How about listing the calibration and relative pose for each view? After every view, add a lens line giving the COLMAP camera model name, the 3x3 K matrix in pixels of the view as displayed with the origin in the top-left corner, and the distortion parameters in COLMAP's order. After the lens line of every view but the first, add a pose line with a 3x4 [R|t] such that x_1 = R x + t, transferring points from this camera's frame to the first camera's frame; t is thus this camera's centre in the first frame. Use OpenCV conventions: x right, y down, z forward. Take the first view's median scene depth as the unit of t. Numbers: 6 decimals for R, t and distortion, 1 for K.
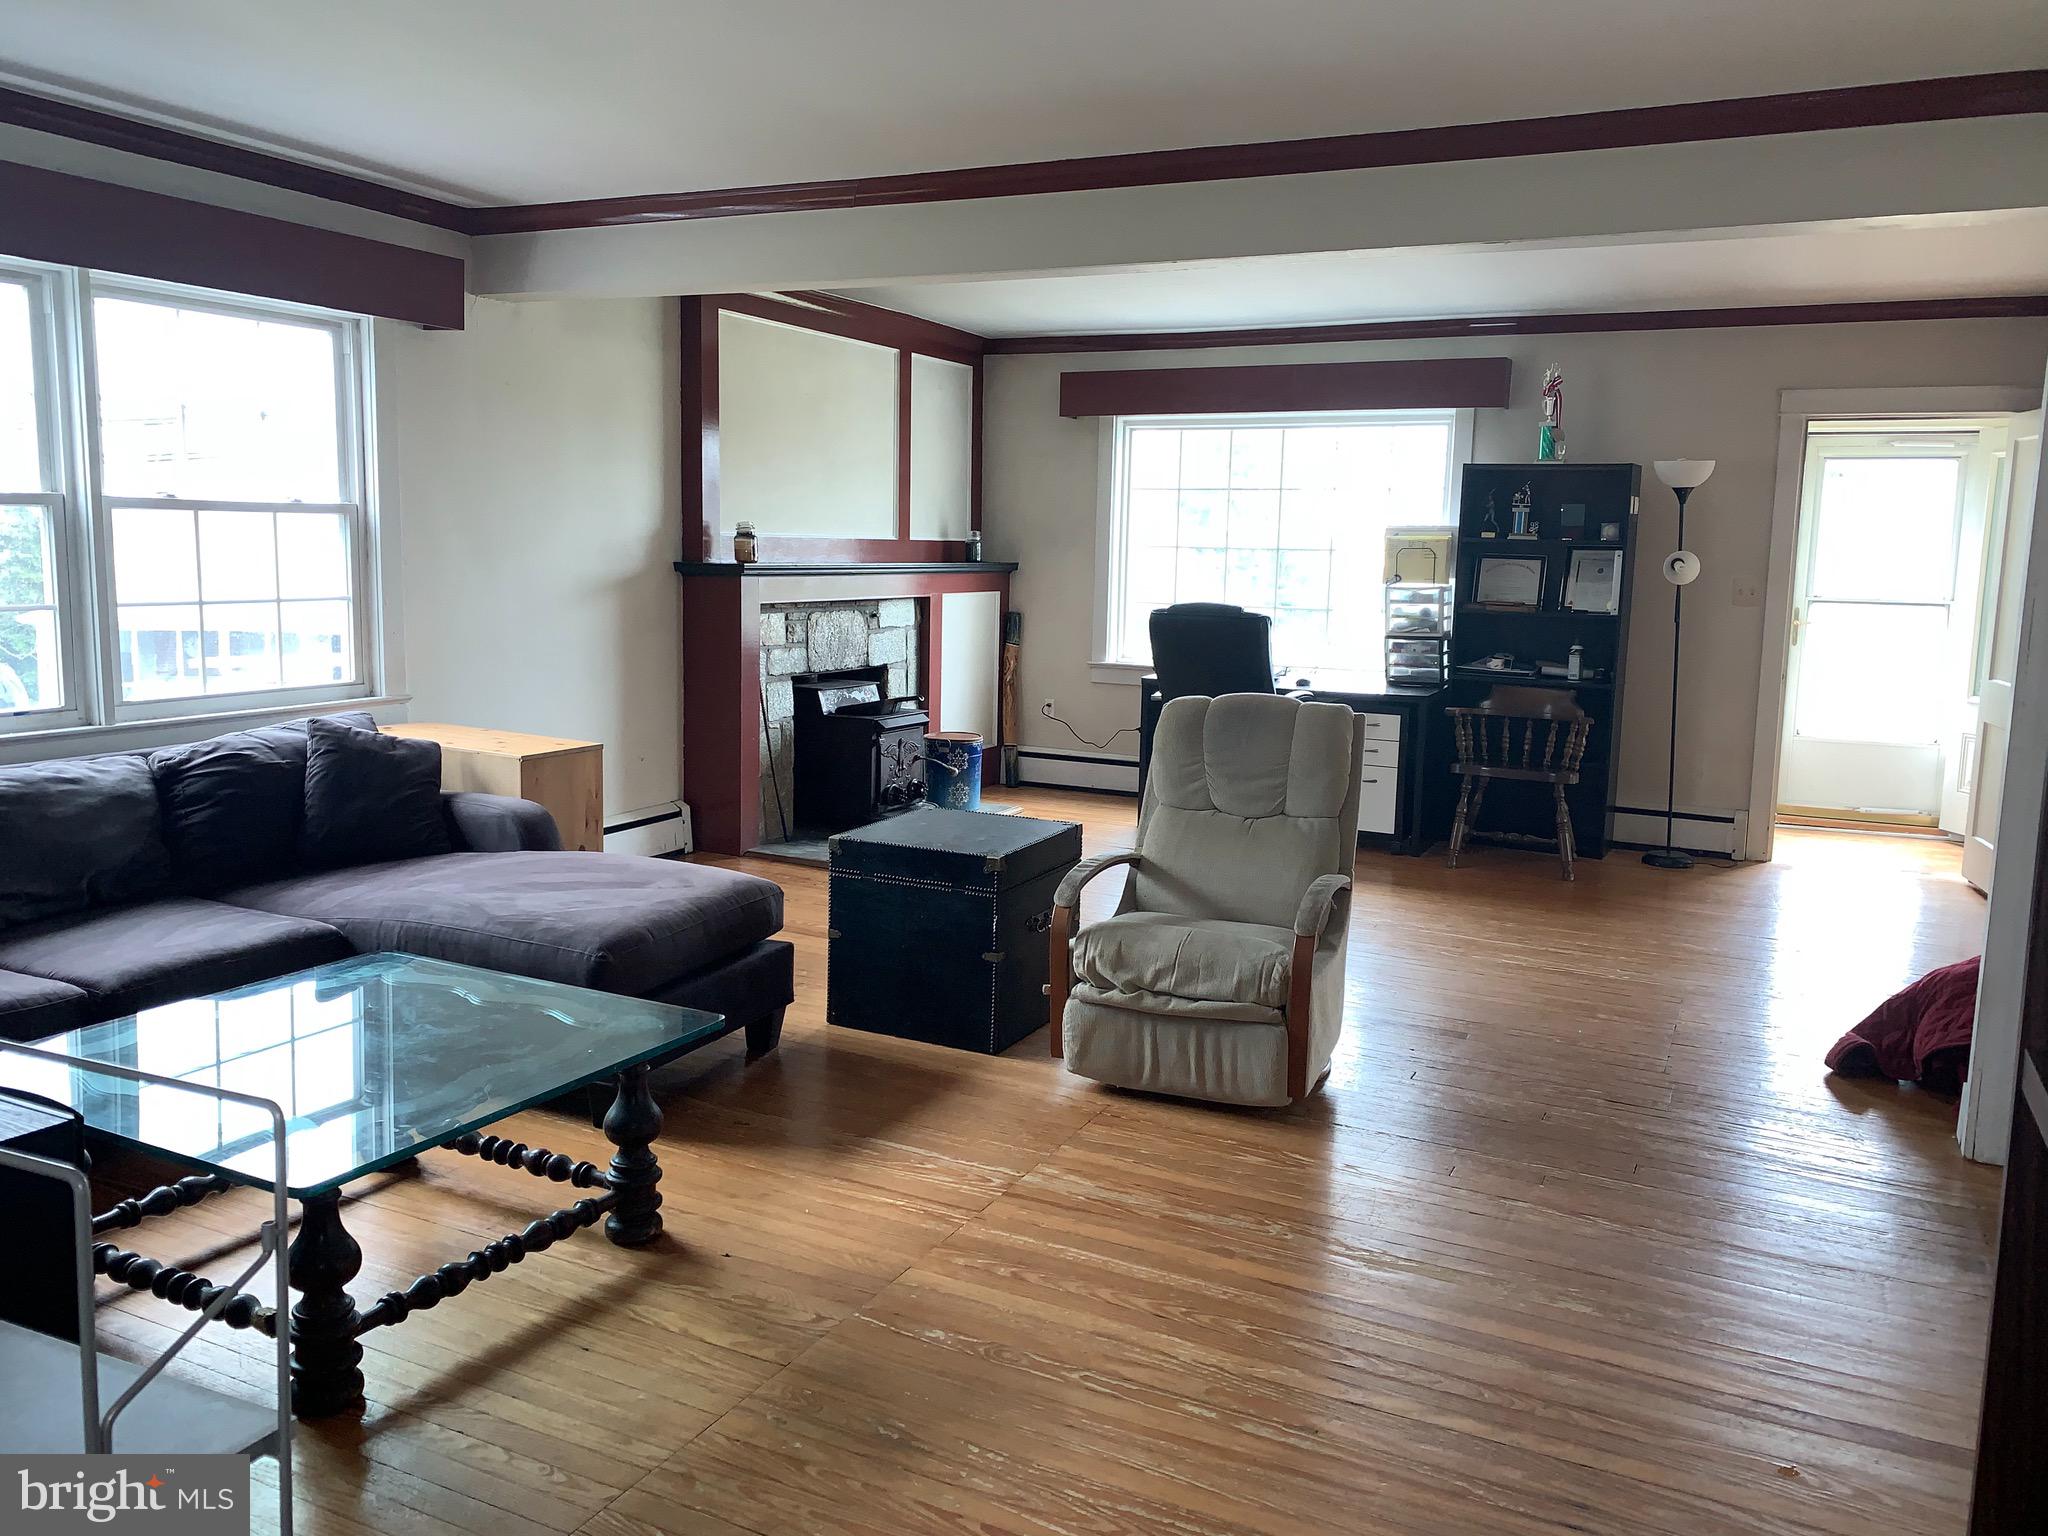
lens RADIAL K [[1559.5, 0, 1041.4], [0, 1559.5, 749.2], [0, 0, 1]] dist [0.050379, -0.064928]
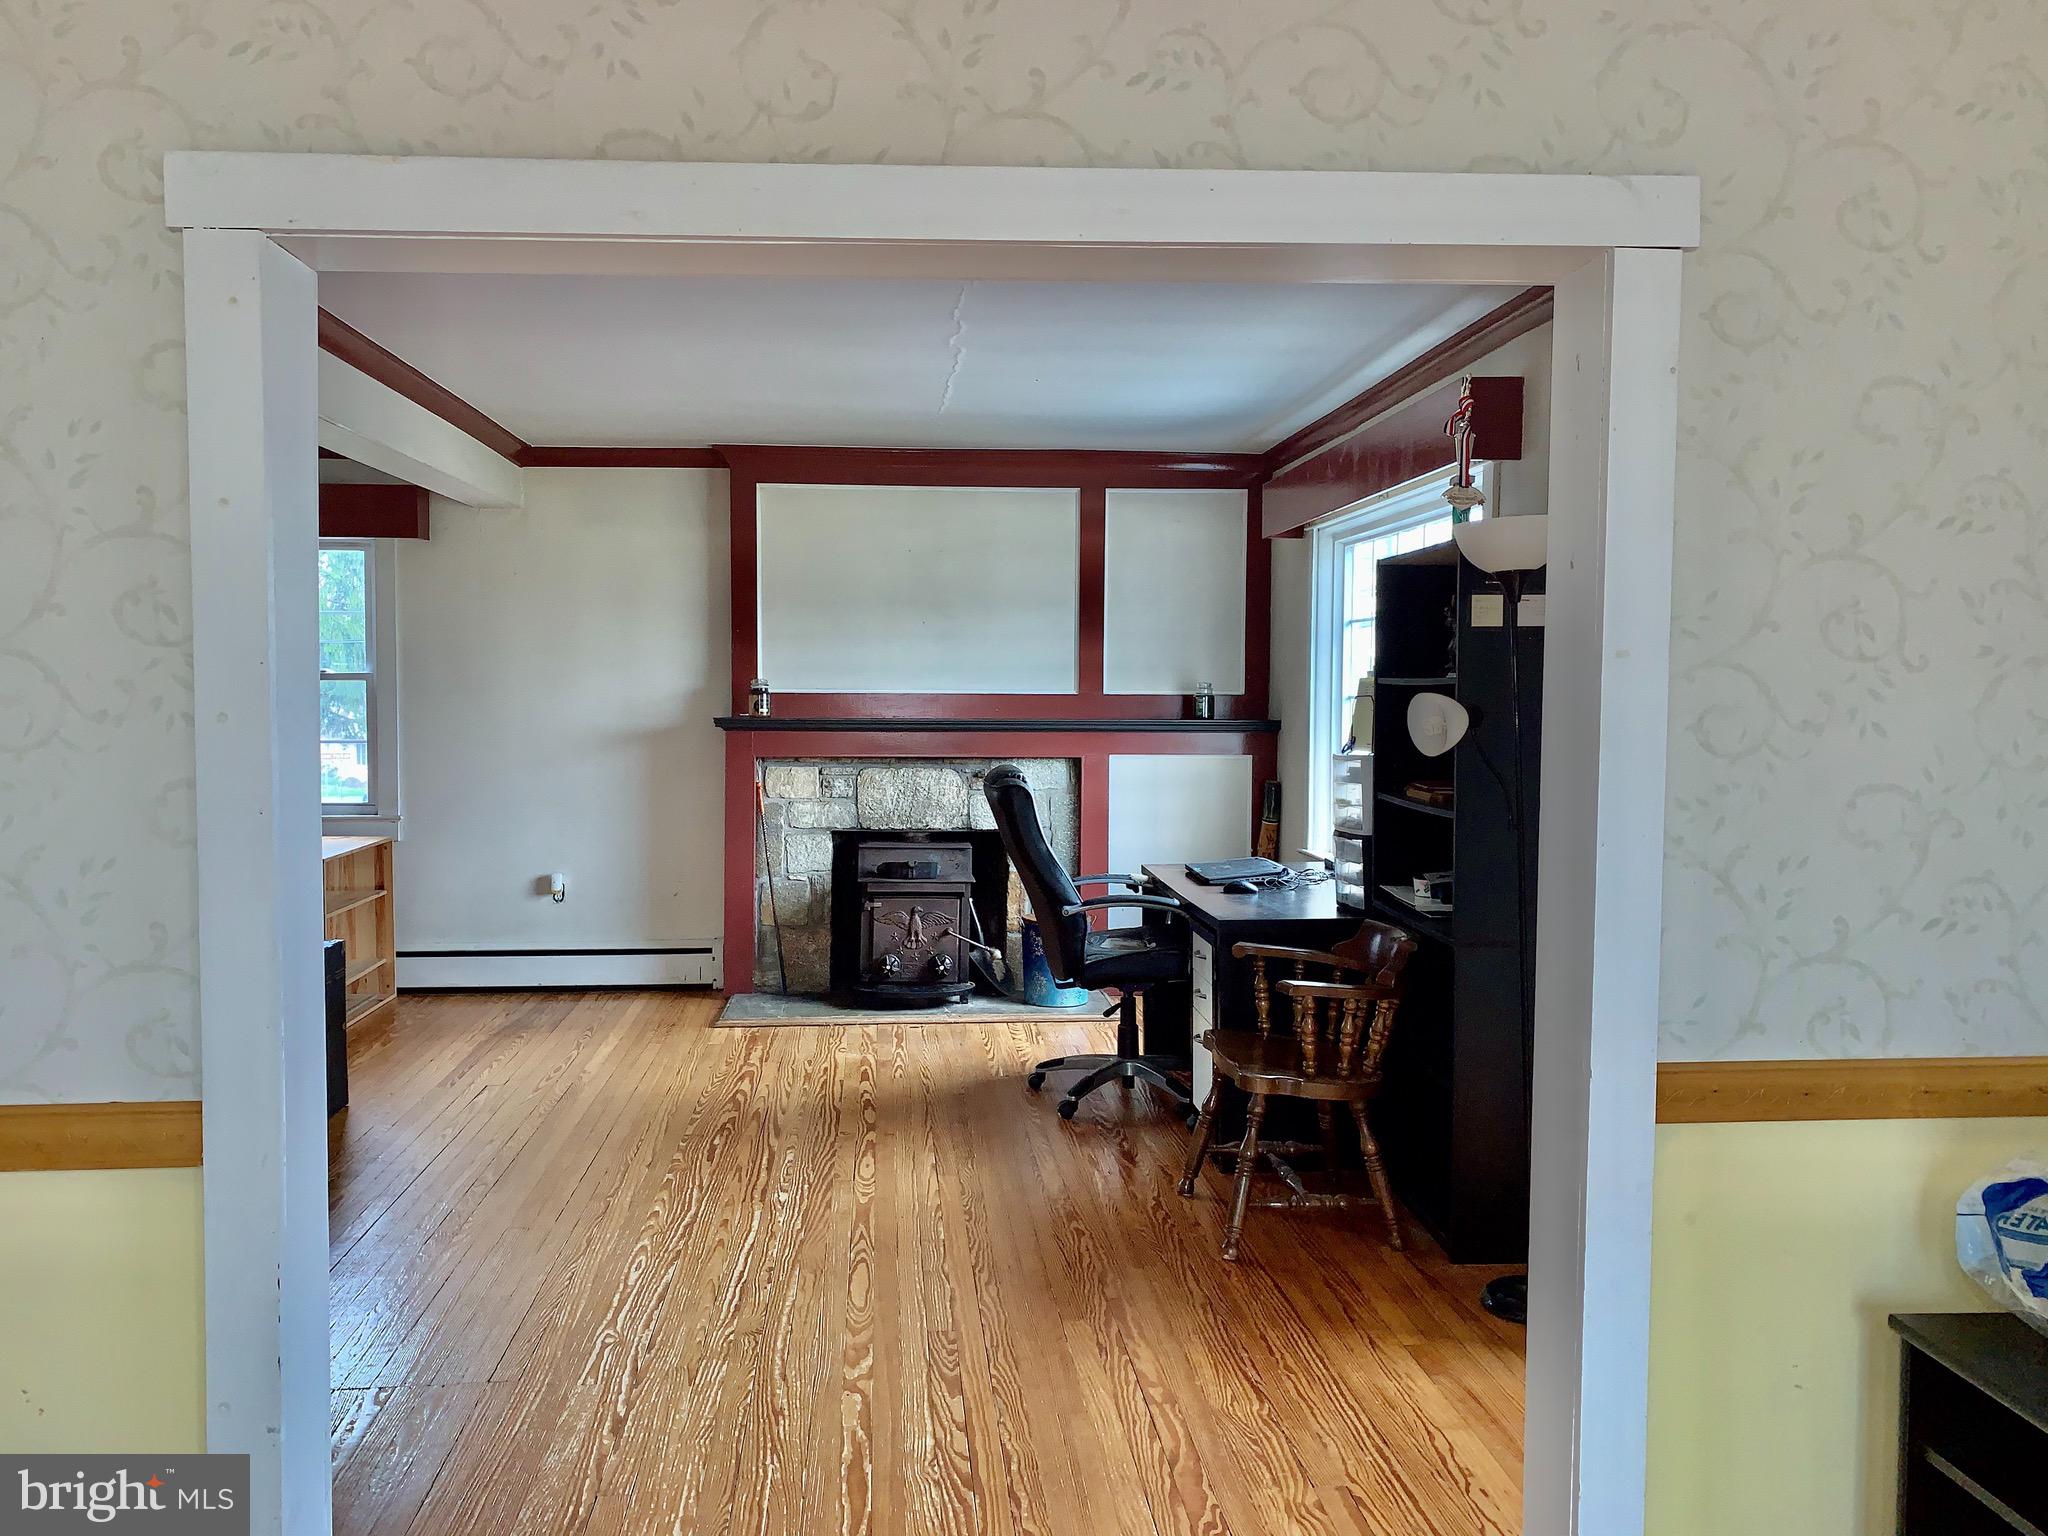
lens RADIAL K [[1559.5, 0, 1029.5], [0, 1559.5, 767.7], [0, 0, 1]] dist [0.050379, -0.064928]
pose [[0.513568, 0.026069, -0.857653, 0.775724], [-0.107909, 0.993565, -0.034417, -0.067728], [0.851236, 0.110224, 0.513076, 0.605413]]
